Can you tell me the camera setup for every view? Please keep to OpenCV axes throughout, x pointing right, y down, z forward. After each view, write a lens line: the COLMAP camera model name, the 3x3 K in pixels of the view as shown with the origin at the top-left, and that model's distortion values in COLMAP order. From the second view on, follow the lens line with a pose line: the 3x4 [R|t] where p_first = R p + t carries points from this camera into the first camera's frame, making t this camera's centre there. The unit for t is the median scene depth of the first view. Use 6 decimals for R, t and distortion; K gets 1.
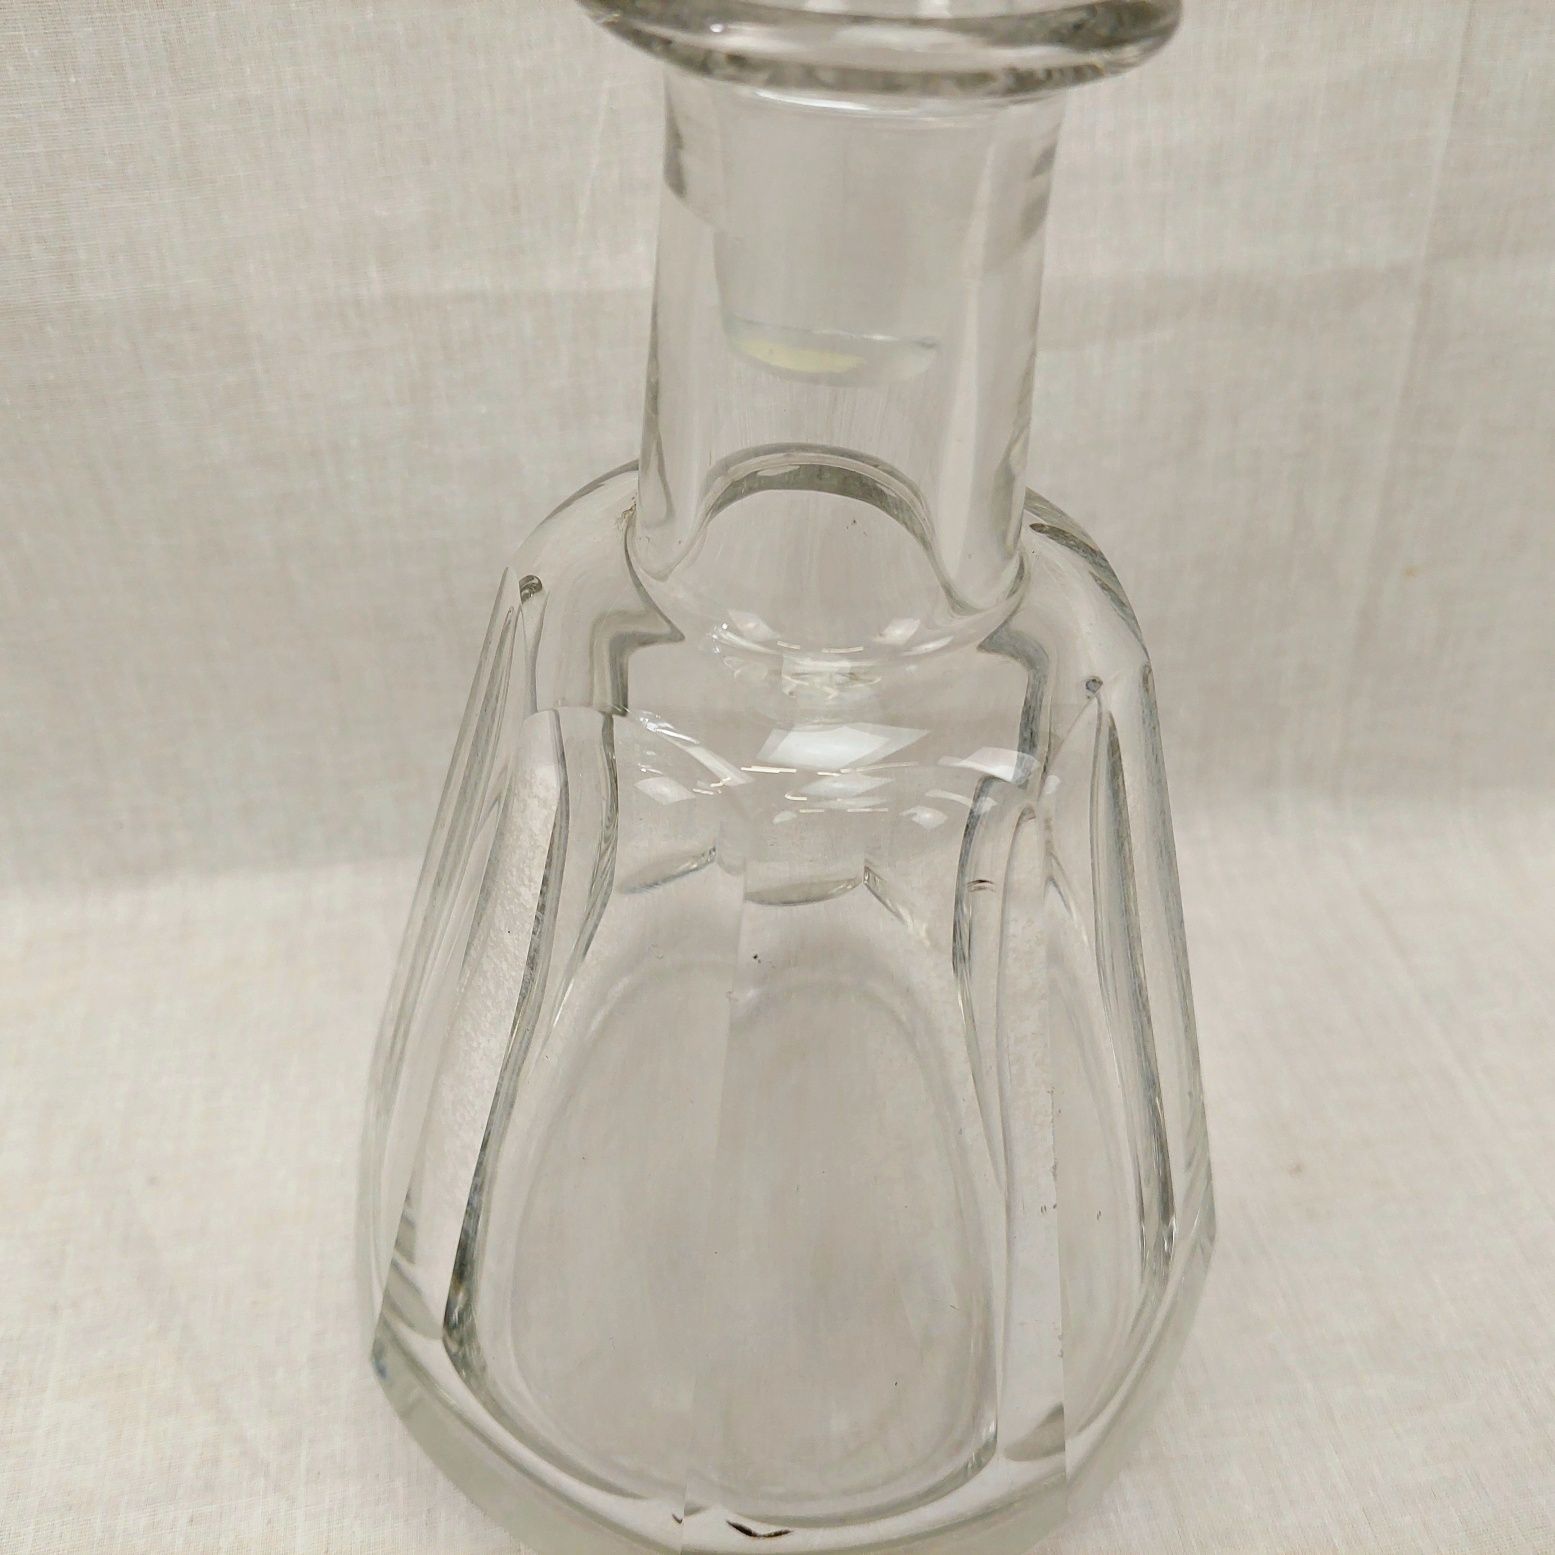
lens RADIAL K [[1543.8, 0, 776.3], [0, 1543.8, 760.6], [0, 0, 1]] dist [0.036108, -0.092244]
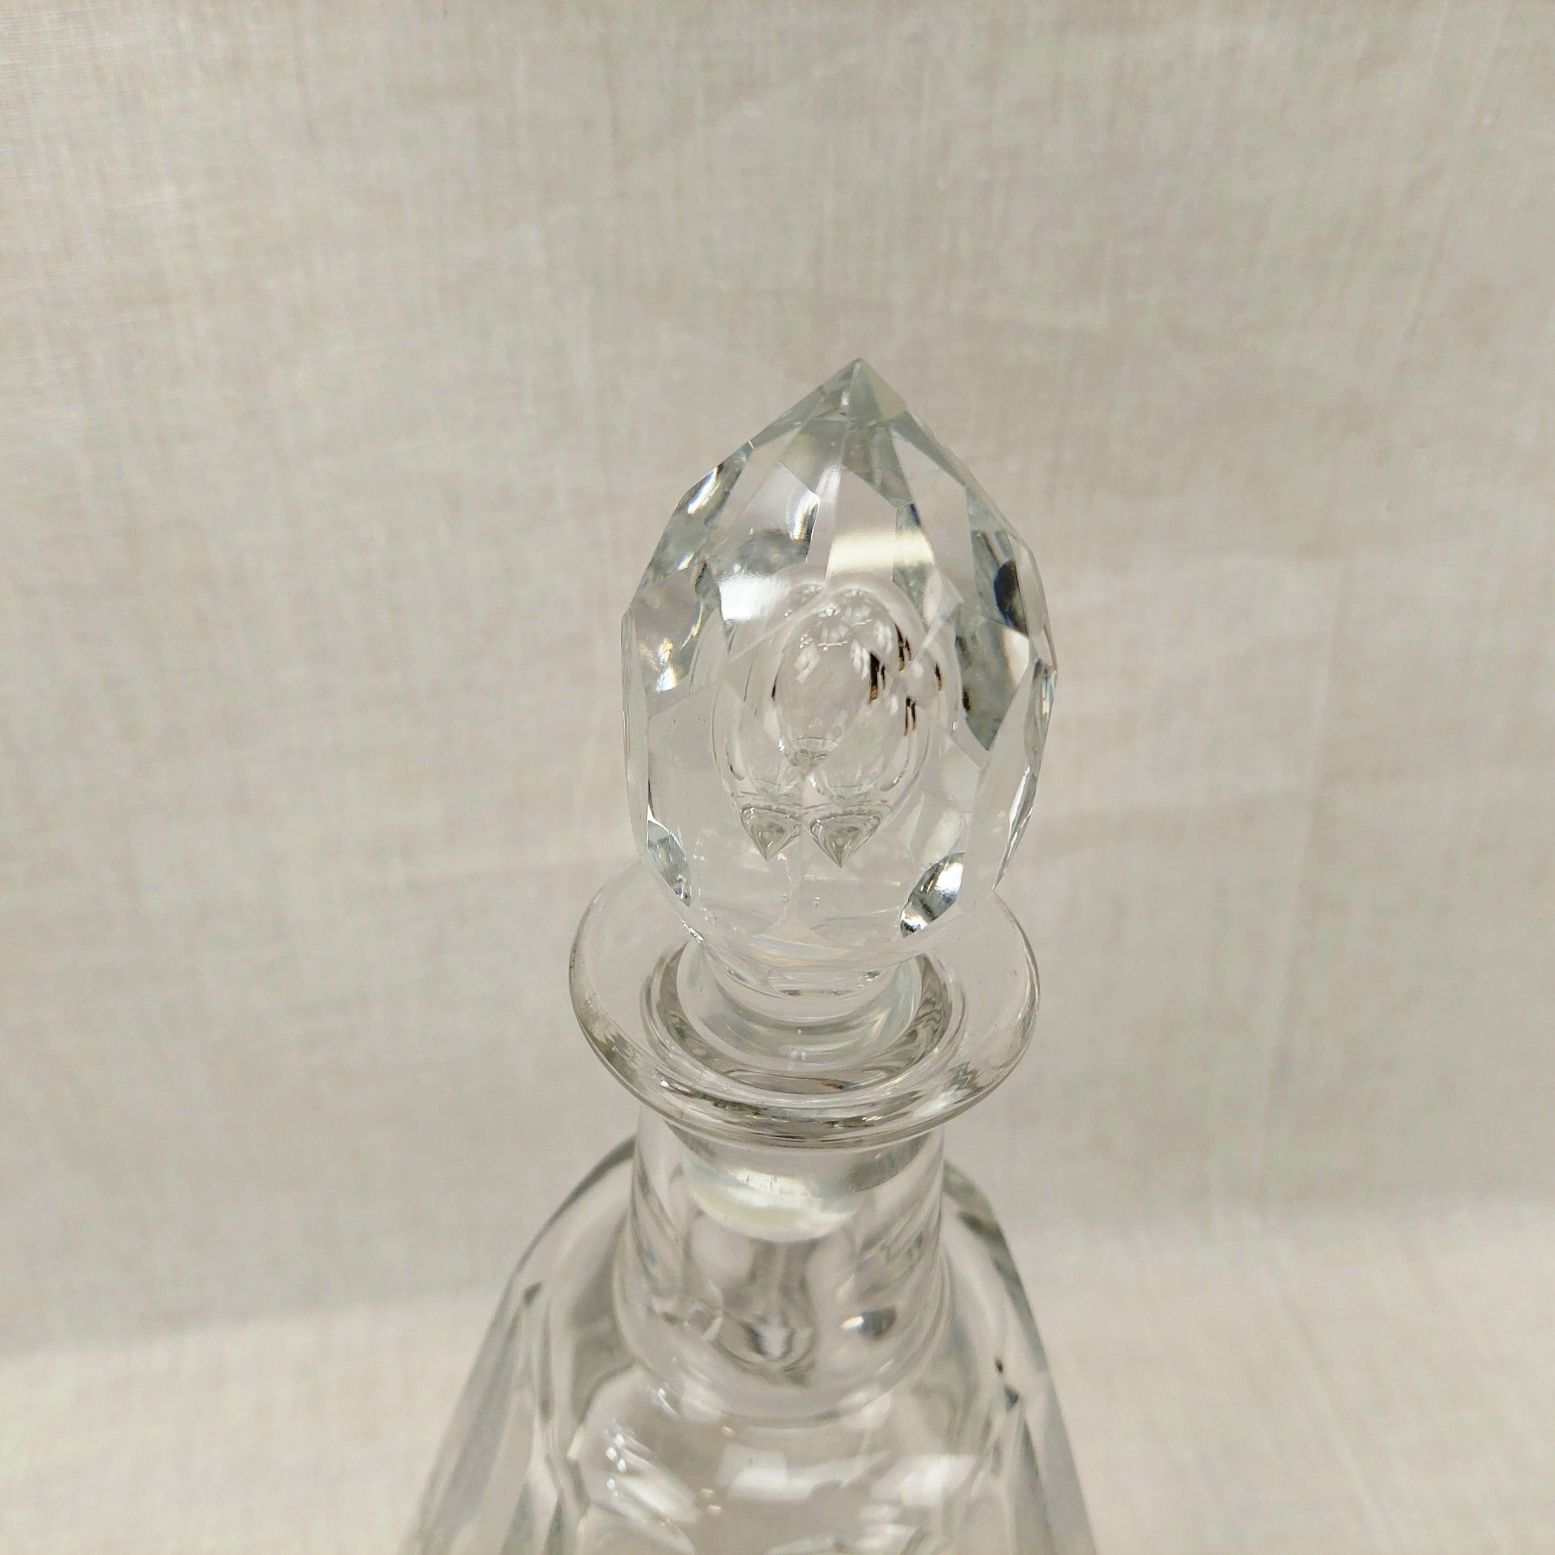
lens RADIAL K [[1559.0, 0, 797.3], [0, 1559.0, 770.1], [0, 0, 1]] dist [0.050107, -0.104363]
pose [[0.999900, -0.008513, 0.011298, 0.026307], [0.009101, 0.998547, -0.053109, -0.304824], [-0.010830, 0.053206, 0.998525, -0.168440]]
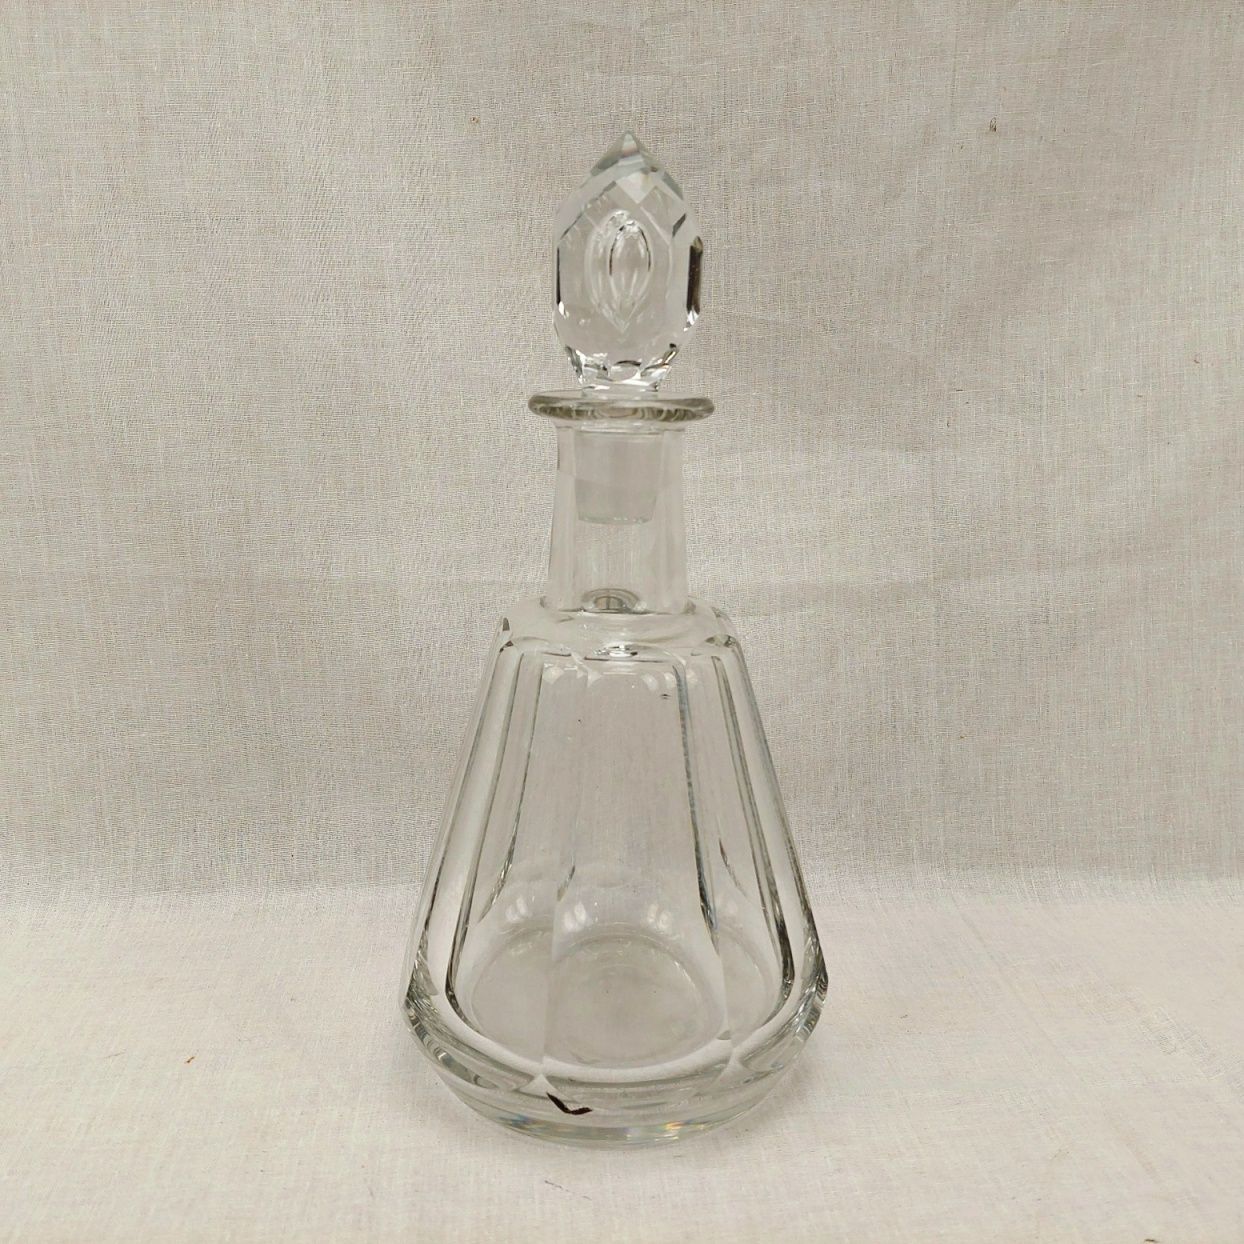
lens RADIAL K [[1226.4, 0, 636.5], [0, 1226.4, 608.3], [0, 0, 1]] dist [0.202374, -0.396536]
pose [[0.997397, -0.013377, -0.070855, 0.143463], [-0.020765, 0.887727, -0.459902, 0.563045], [0.069051, 0.460176, 0.885138, -0.587204]]
